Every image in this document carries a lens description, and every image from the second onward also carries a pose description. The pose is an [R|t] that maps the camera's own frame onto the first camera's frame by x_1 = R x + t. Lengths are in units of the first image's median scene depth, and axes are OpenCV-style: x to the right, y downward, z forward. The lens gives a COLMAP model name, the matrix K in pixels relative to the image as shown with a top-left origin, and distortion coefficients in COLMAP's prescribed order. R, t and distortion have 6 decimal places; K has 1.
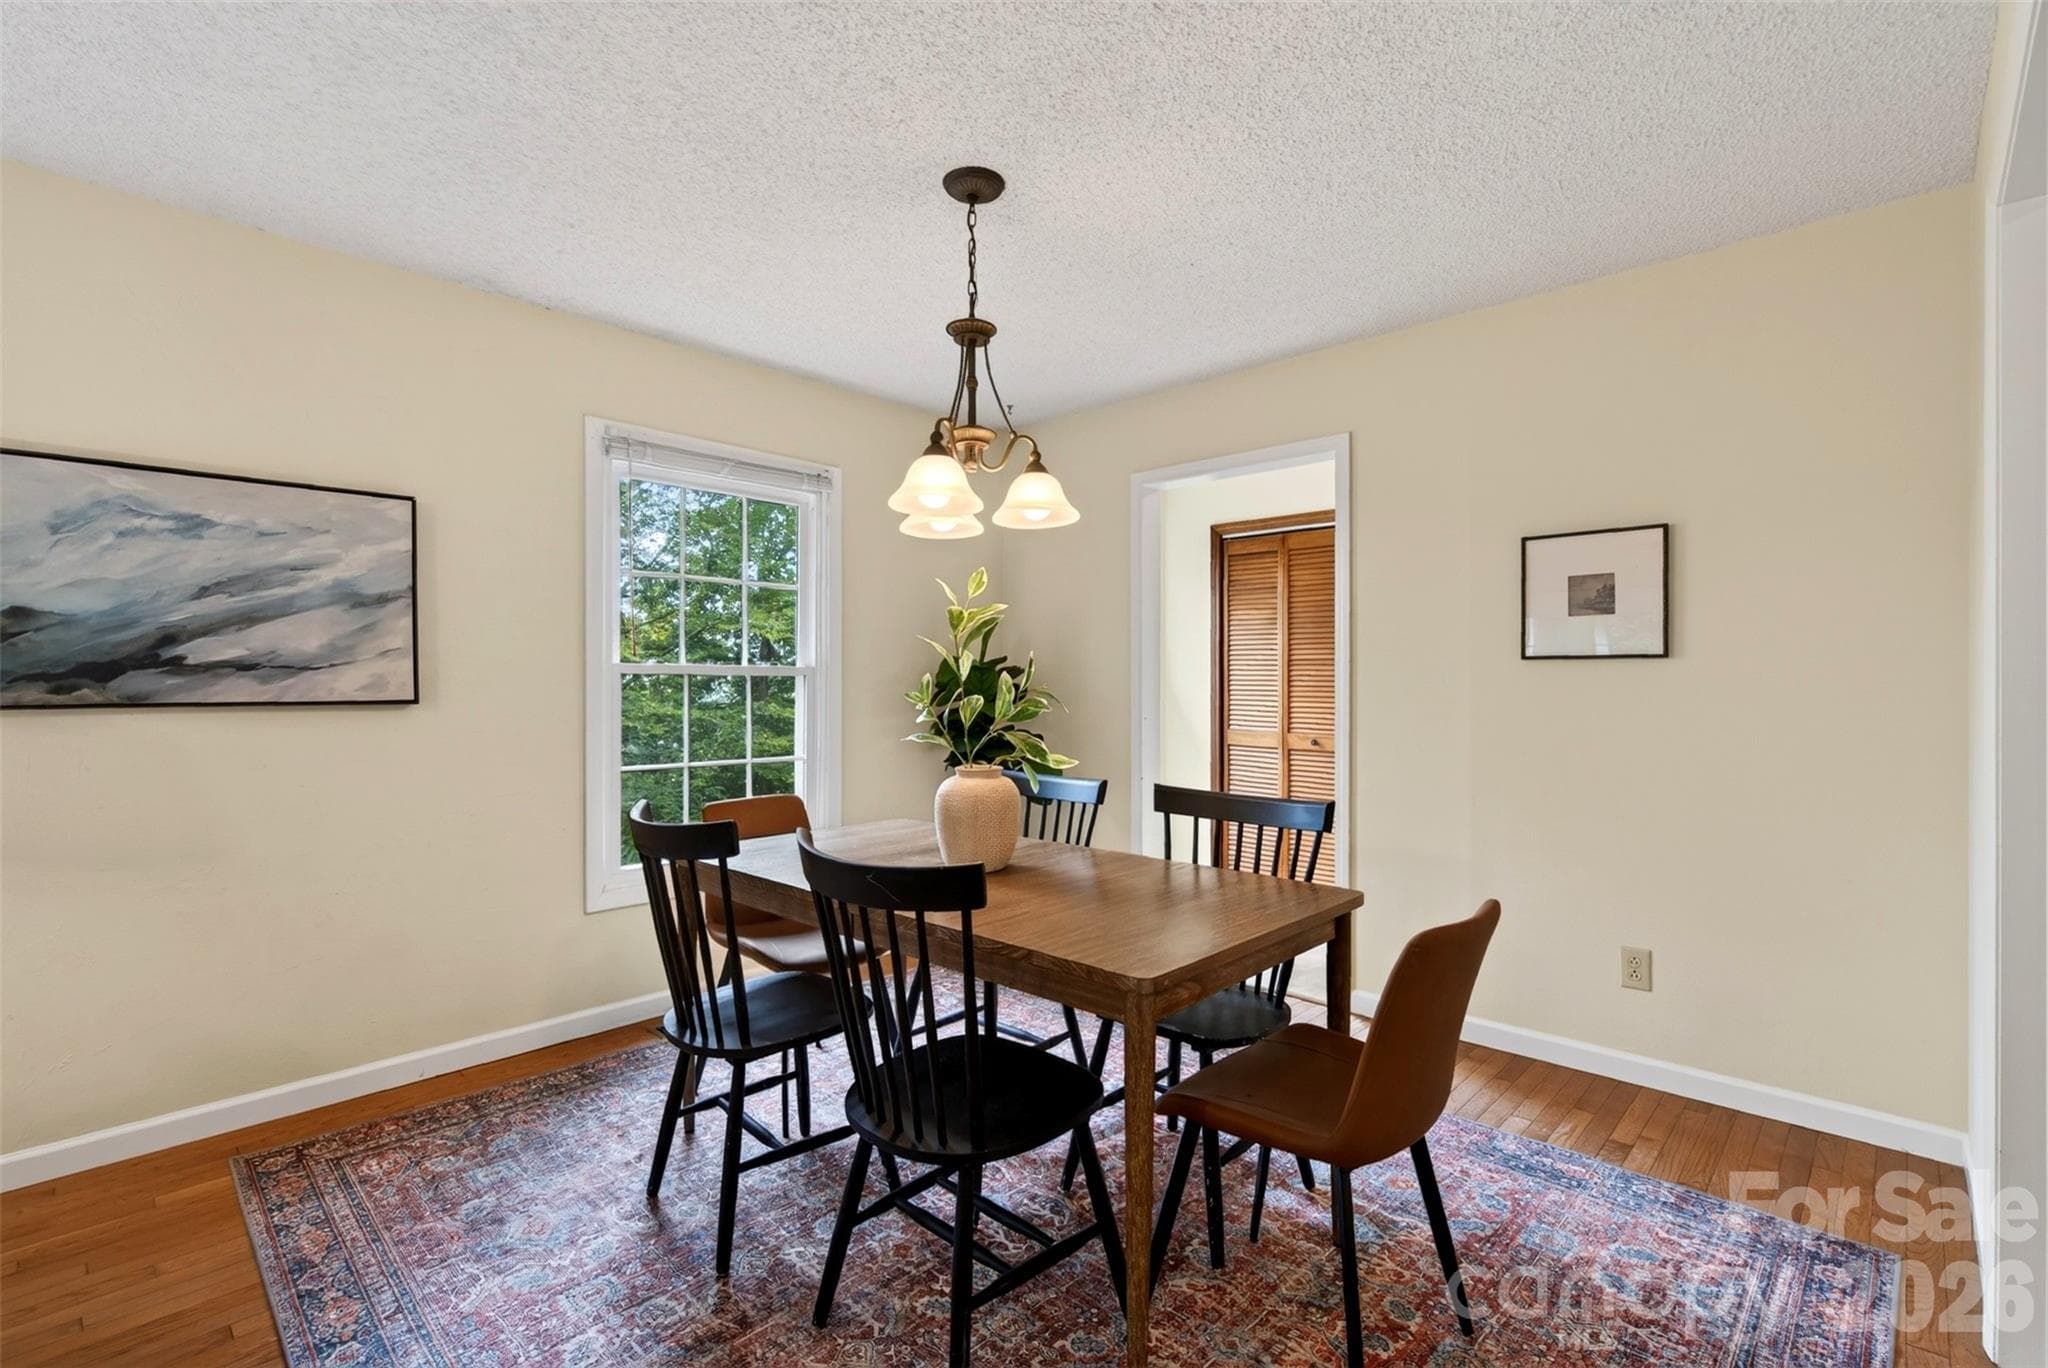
lens RADIAL K [[933.9, 0, 1025.1], [0, 933.9, 679.9], [0, 0, 1]] dist [0.002638, -0.001157]
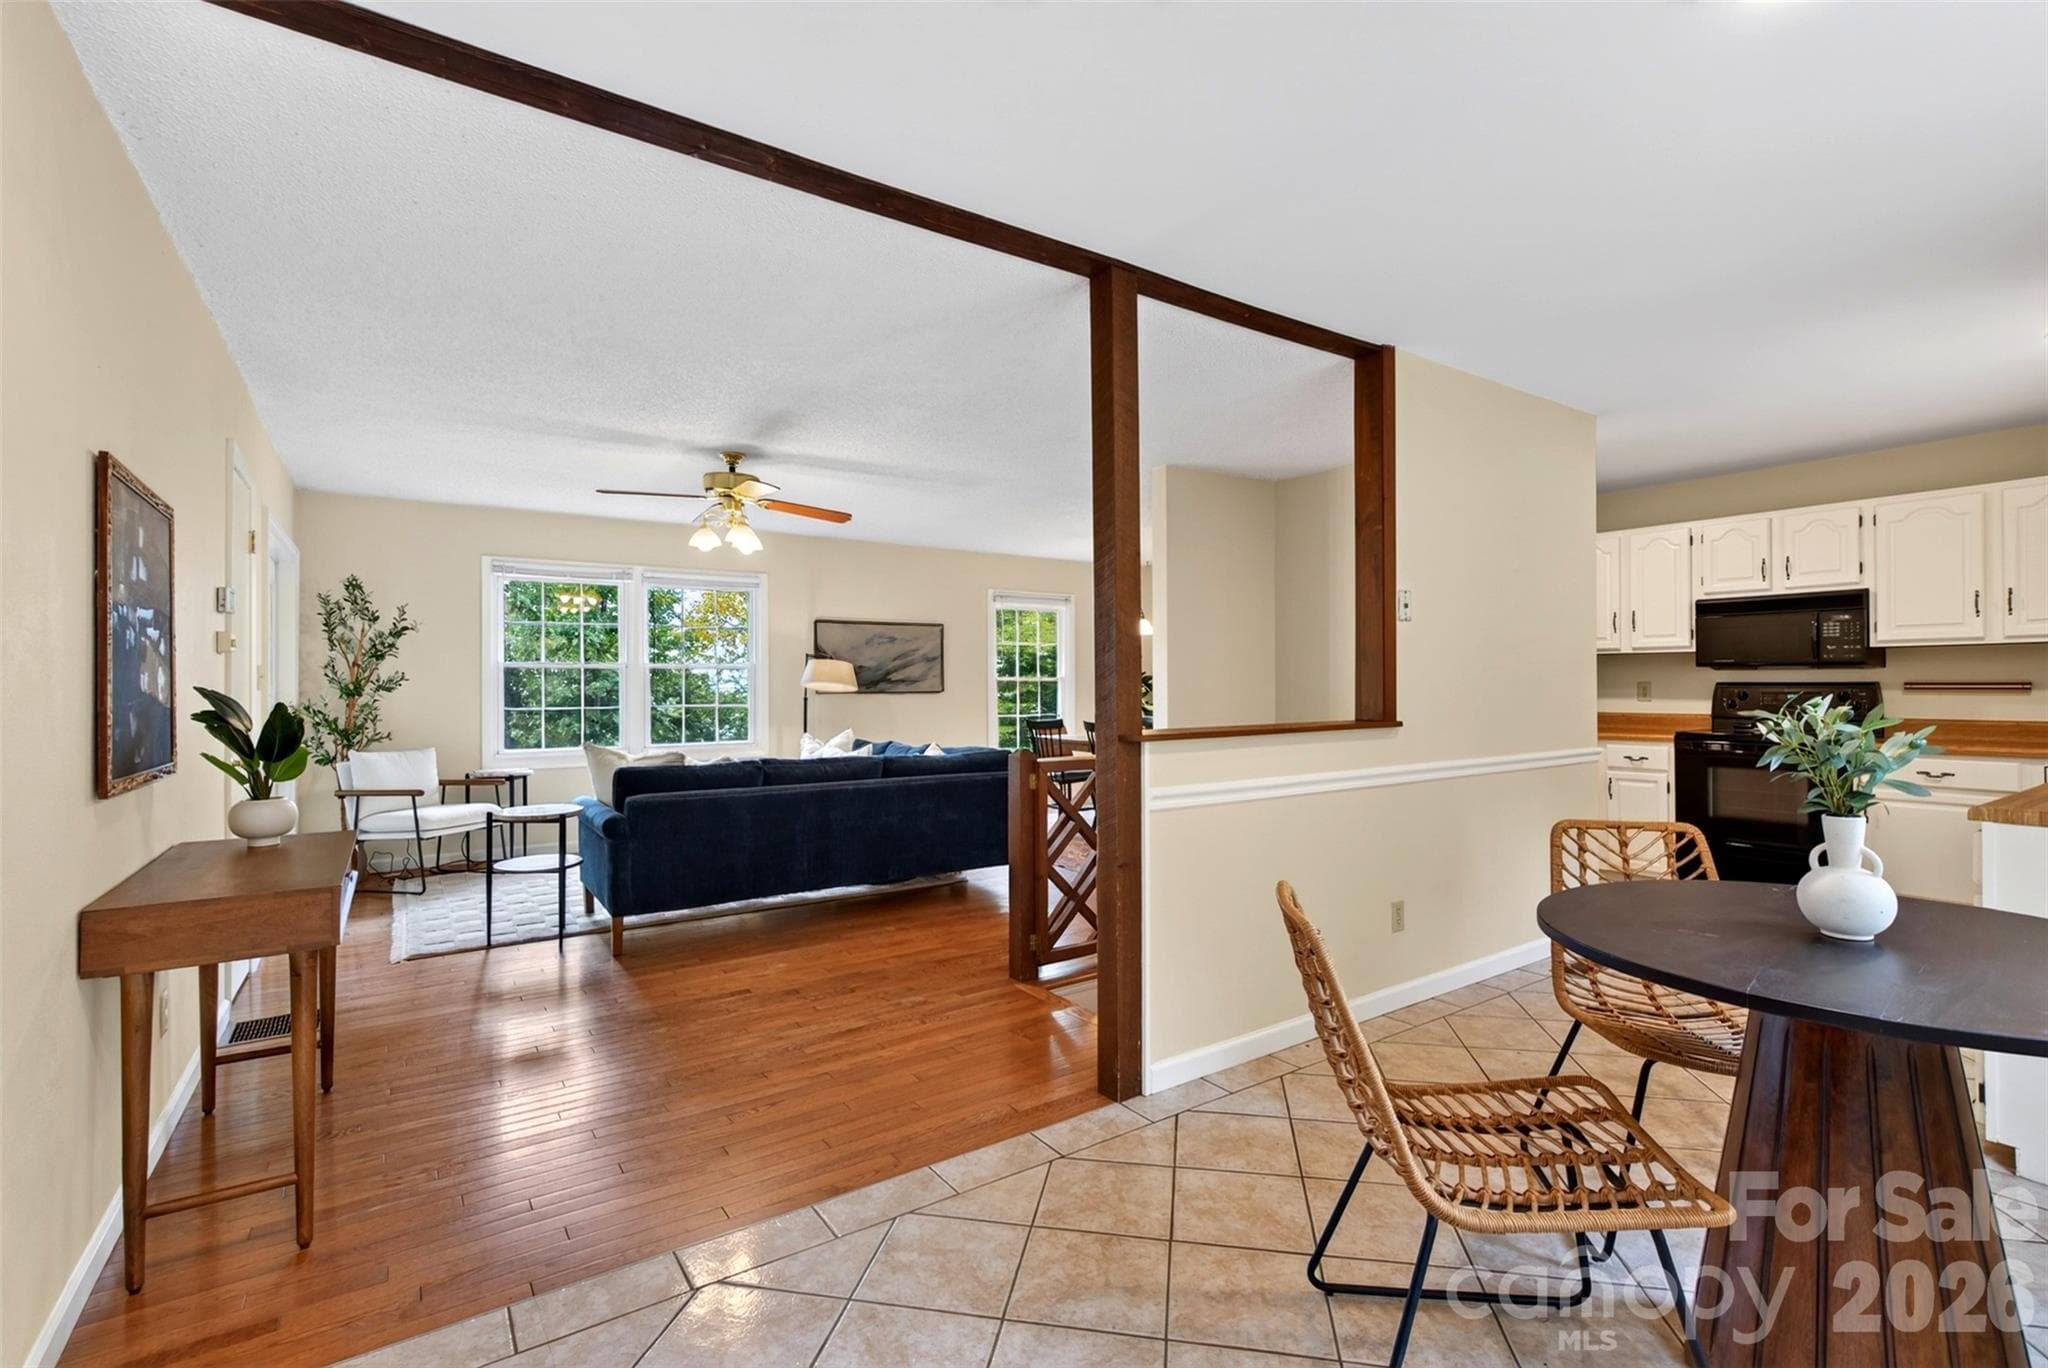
lens RADIAL K [[933.9, 0, 1023.1], [0, 933.9, 680.7], [0, 0, 1]] dist [0.002638, -0.001157]
pose [[0.976059, -0.004701, -0.217455, 0.292644], [0.004254, 0.999988, -0.002521, -0.003118], [0.217464, 0.001535, 0.976067, -2.062349]]
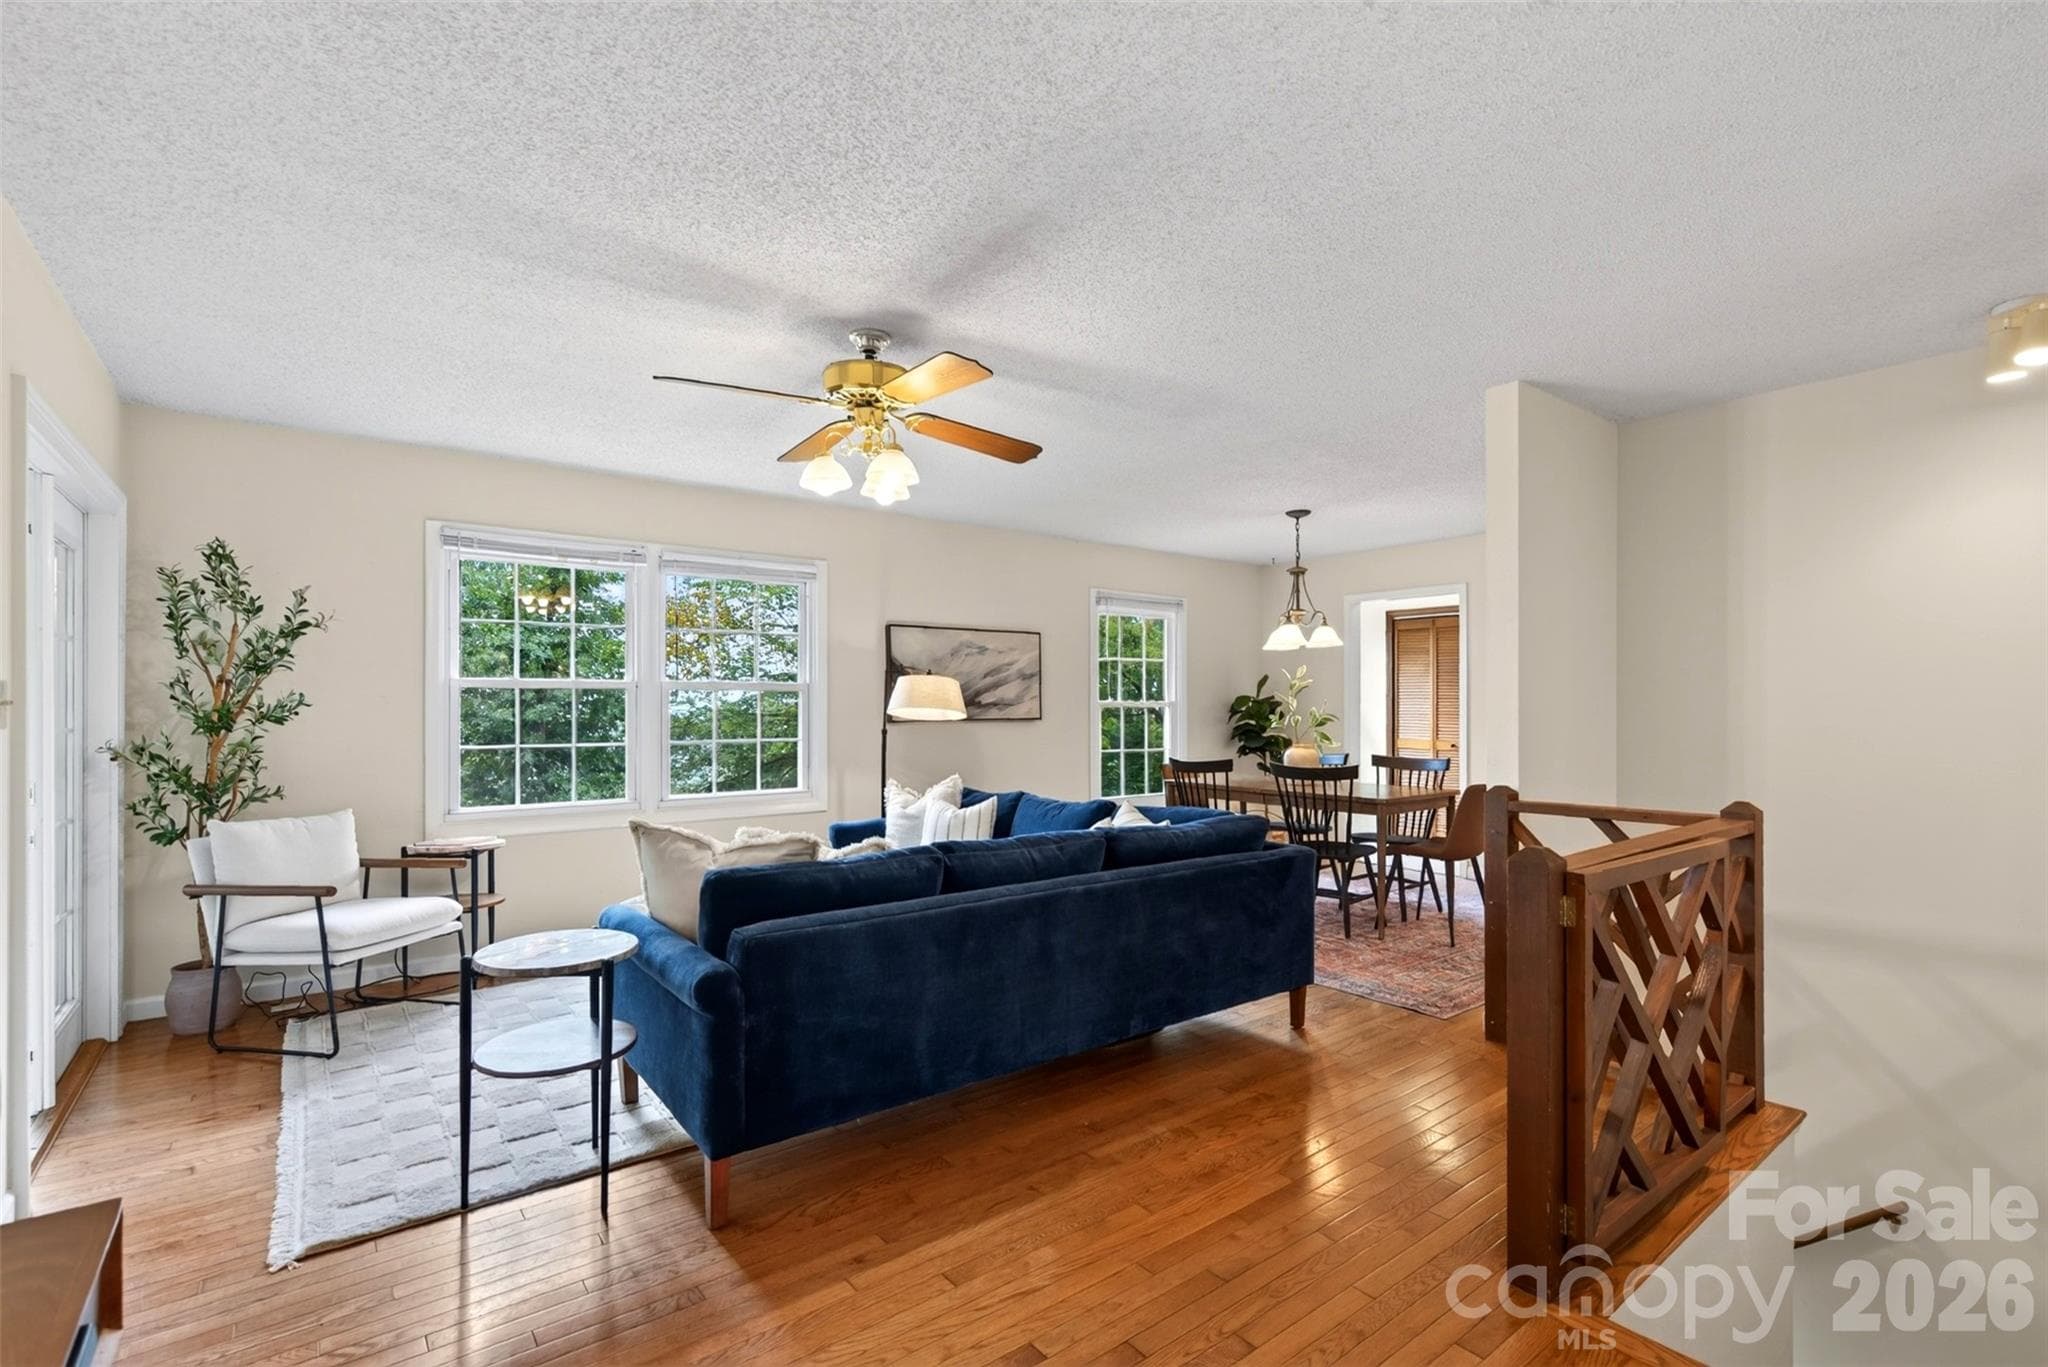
lens RADIAL K [[933.9, 0, 1020.4], [0, 933.9, 700.9], [0, 0, 1]] dist [0.002638, -0.001157]
pose [[0.988074, -0.003394, -0.153942, -0.362413], [0.003042, 0.999992, -0.002522, -0.017603], [0.153949, 0.002024, 0.988077, -1.418693]]
